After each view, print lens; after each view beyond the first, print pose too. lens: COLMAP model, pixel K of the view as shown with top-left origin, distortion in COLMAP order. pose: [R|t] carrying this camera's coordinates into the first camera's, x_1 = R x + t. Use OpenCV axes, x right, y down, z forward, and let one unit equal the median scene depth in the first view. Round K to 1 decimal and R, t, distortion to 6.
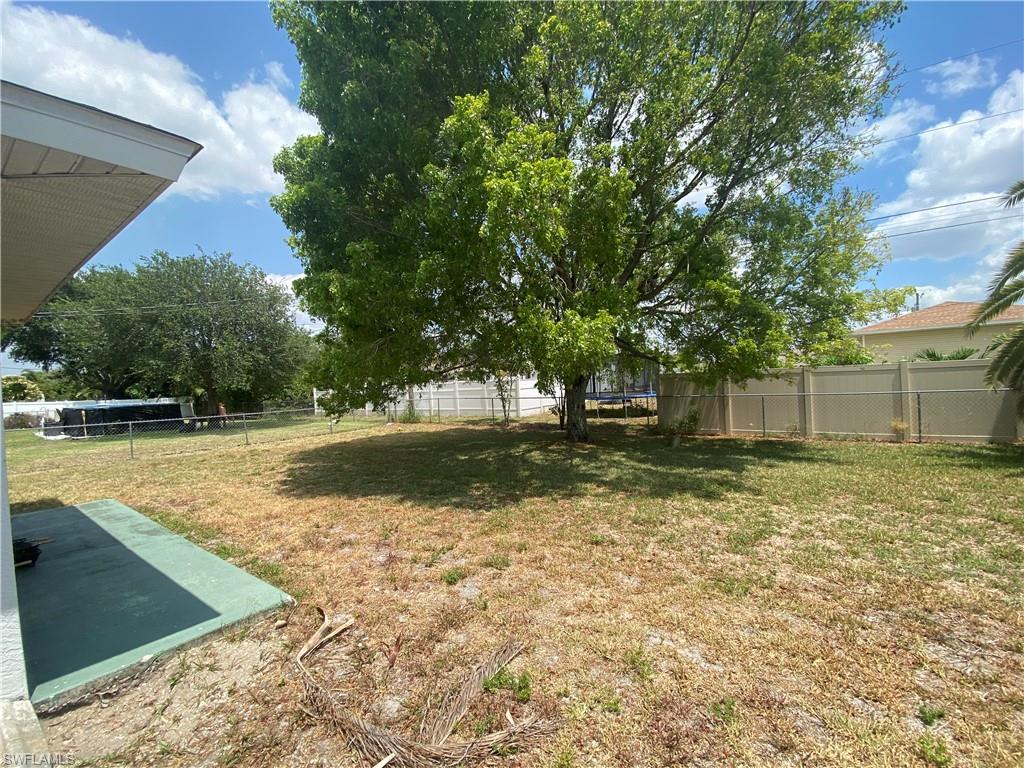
lens RADIAL K [[419.1, 0, 510.3], [0, 419.1, 384.5], [0, 0, 1]] dist [0.019051, -0.000511]
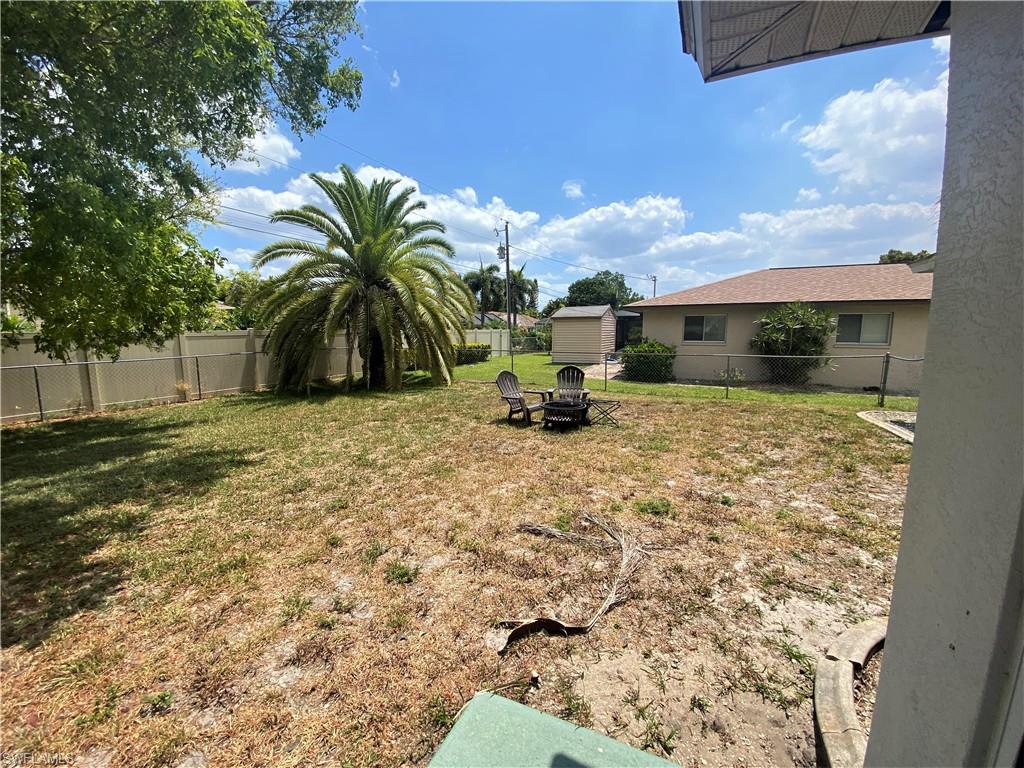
lens RADIAL K [[419.1, 0, 517.8], [0, 419.1, 384.7], [0, 0, 1]] dist [0.019051, -0.000511]
pose [[-0.178147, -0.083656, 0.980441, -0.624415], [0.024489, 0.995694, 0.089407, 0.018550], [-0.983699, 0.039937, -0.175331, 0.606573]]
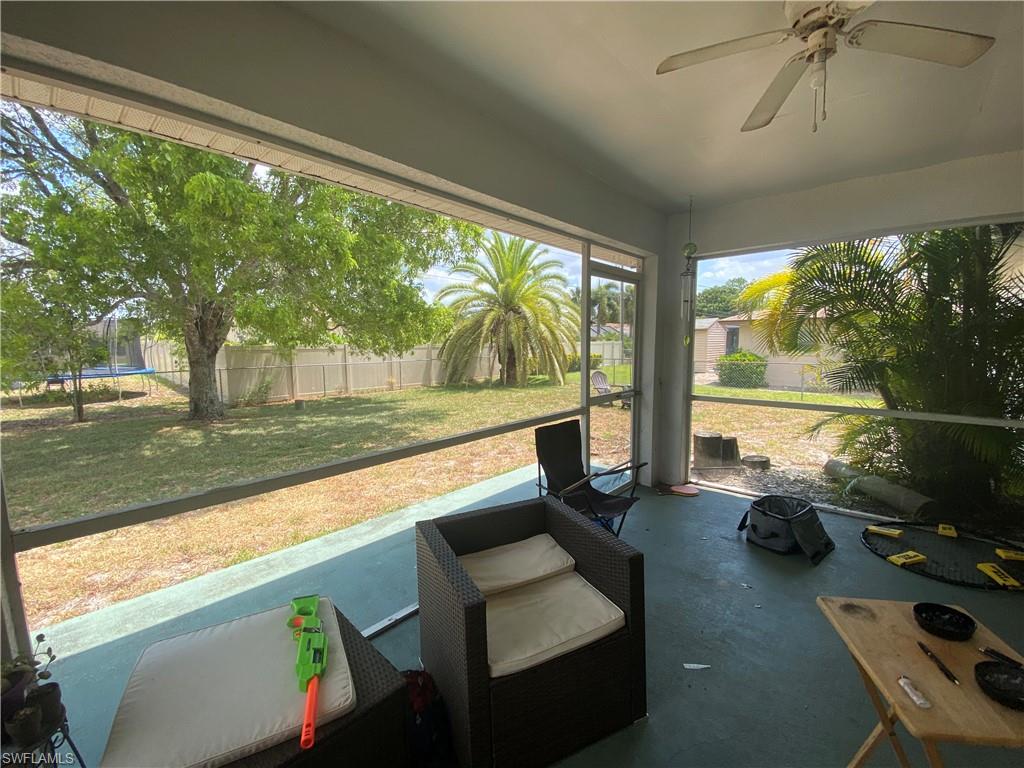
lens RADIAL K [[419.1, 0, 512.0], [0, 419.1, 387.2], [0, 0, 1]] dist [0.019051, -0.000511]
pose [[0.118767, -0.062808, 0.990934, -1.415405], [0.019965, 0.997947, 0.060860, 0.045660], [-0.992721, 0.012556, 0.119777, 0.566664]]
